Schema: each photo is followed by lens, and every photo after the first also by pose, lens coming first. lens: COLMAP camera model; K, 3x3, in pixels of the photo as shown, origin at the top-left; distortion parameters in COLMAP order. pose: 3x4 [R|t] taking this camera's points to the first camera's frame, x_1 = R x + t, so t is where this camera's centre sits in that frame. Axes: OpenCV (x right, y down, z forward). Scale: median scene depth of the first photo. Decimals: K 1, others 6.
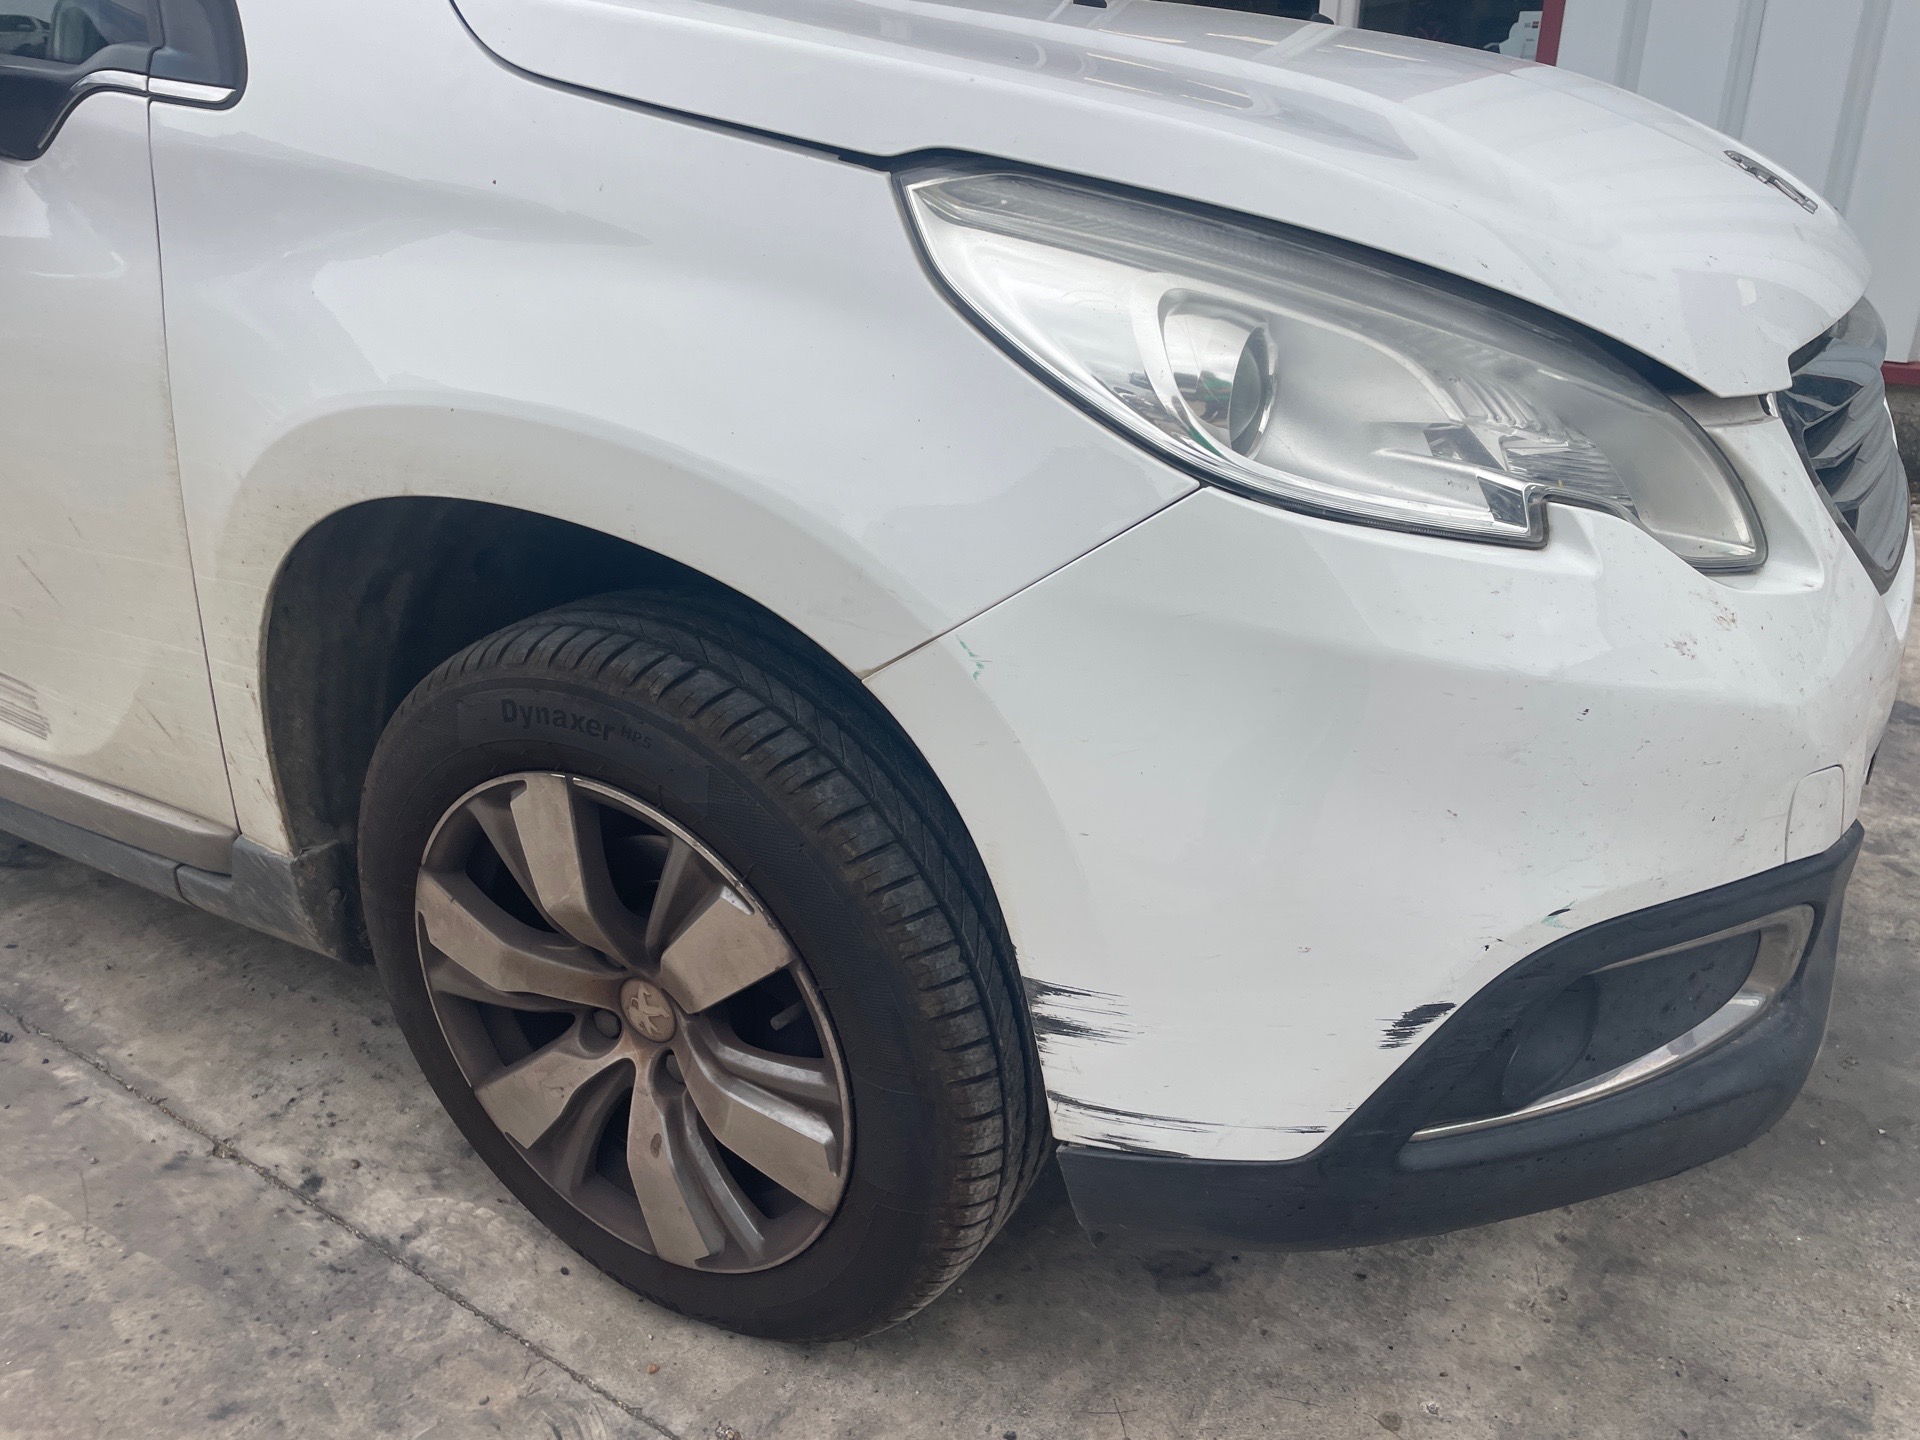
lens RADIAL K [[1451.6, 0, 968.7], [0, 1451.6, 739.6], [0, 0, 1]] dist [0.080495, -0.104869]
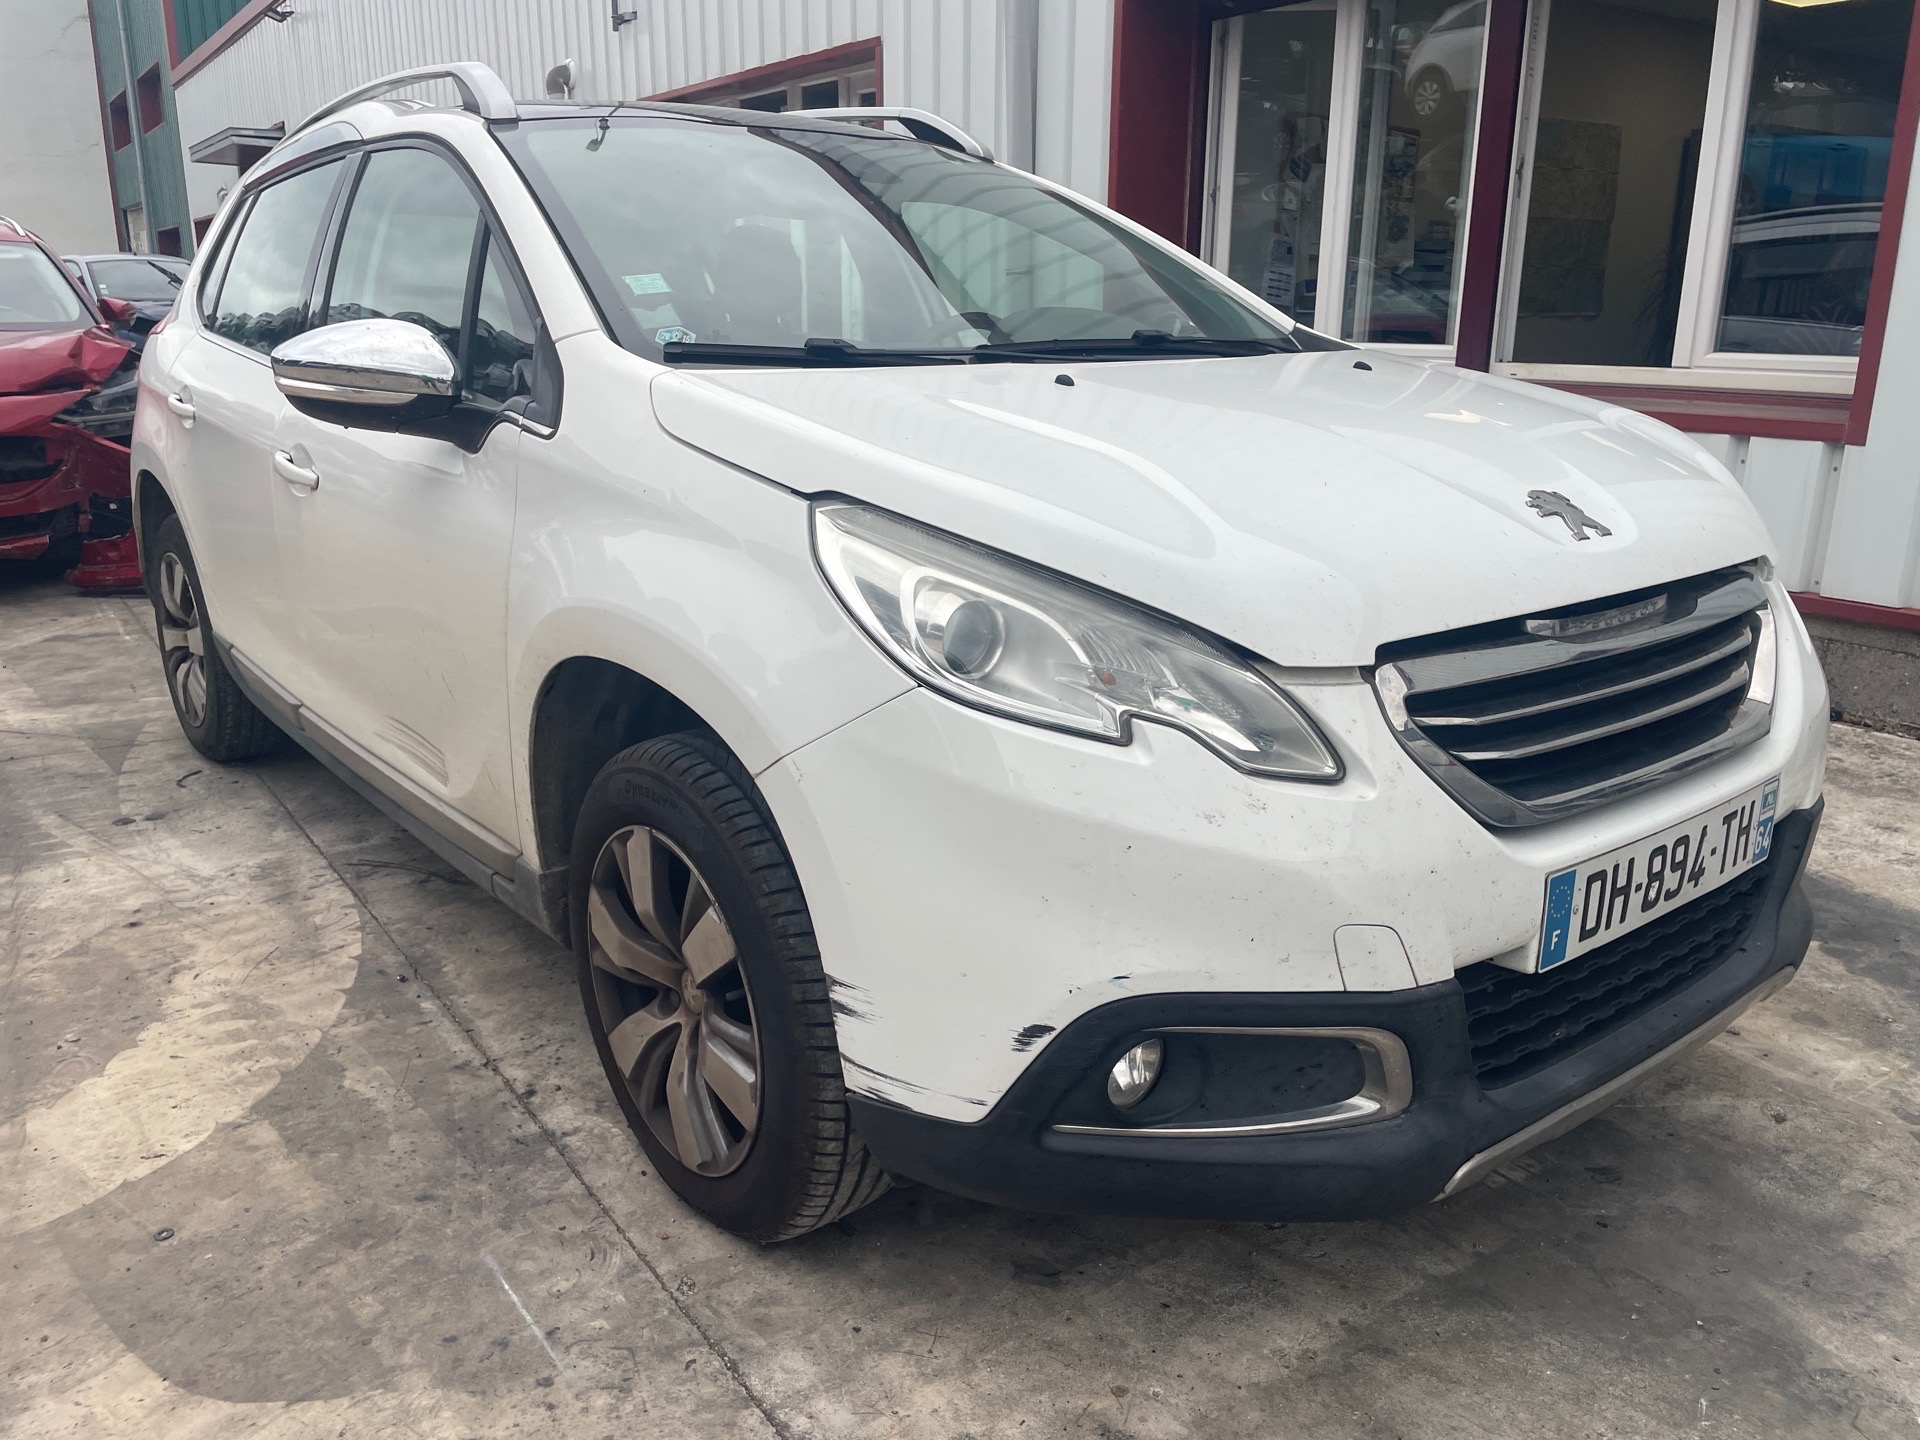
lens RADIAL K [[1451.6, 0, 956.7], [0, 1451.6, 729.6], [0, 0, 1]] dist [0.080495, -0.104869]
pose [[0.931698, 0.104642, -0.347834, 0.548990], [-0.153783, 0.981184, -0.116740, 0.048435], [0.329073, 0.162258, 0.930260, -0.396459]]
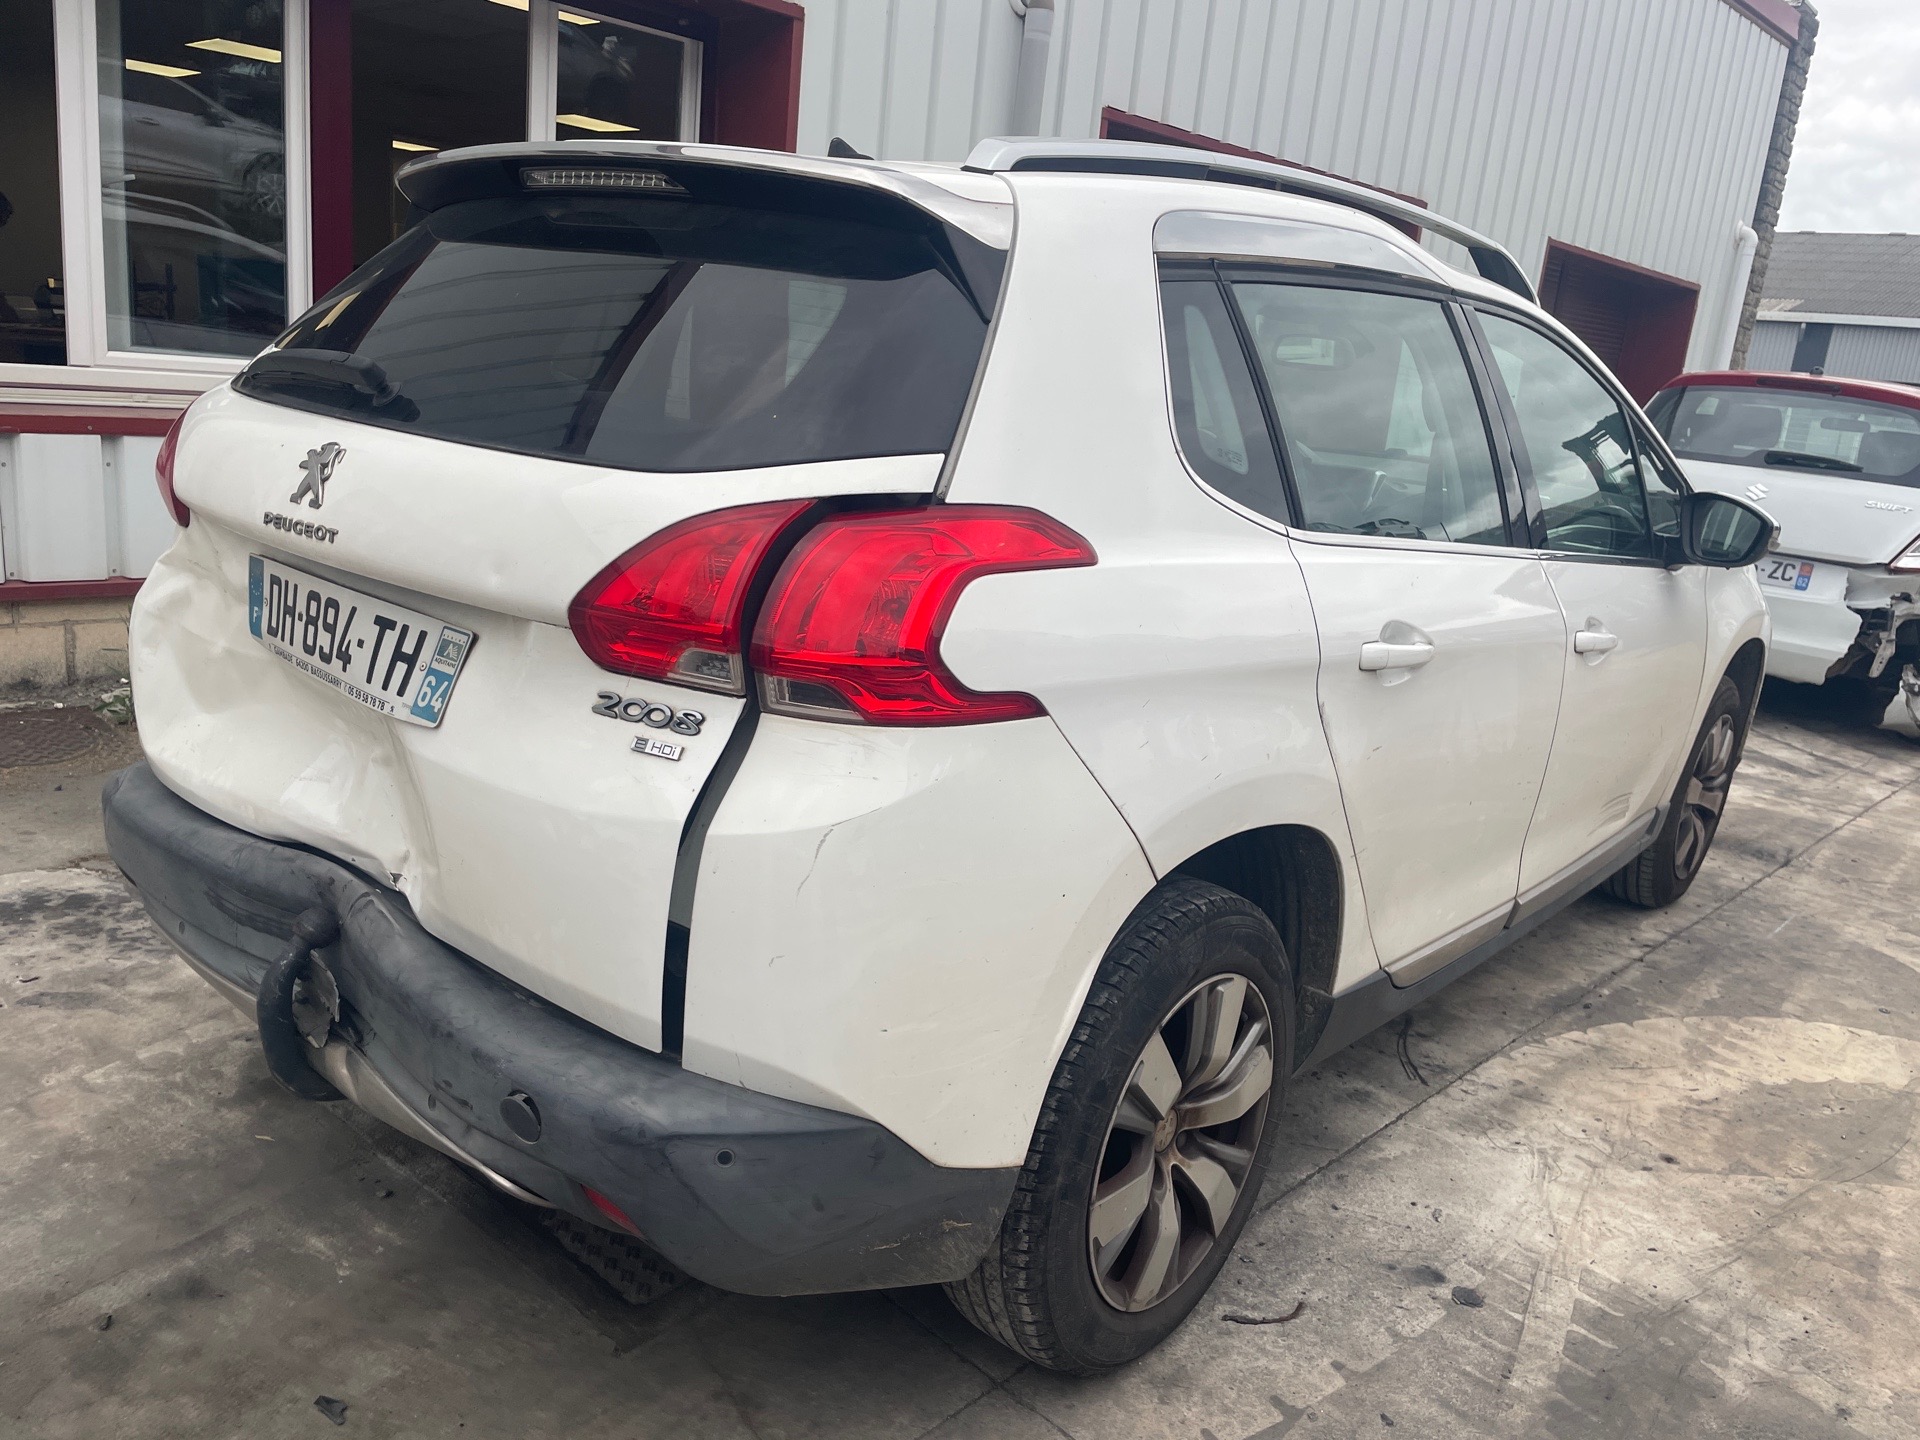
lens RADIAL K [[1451.6, 0, 977.5], [0, 1451.6, 718.9], [0, 0, 1]] dist [0.080495, -0.104869]
pose [[0.165613, -0.227867, 0.959505, -3.521498], [0.322081, 0.932087, 0.165764, -1.003722], [-0.932114, 0.281585, 0.227757, 1.656715]]
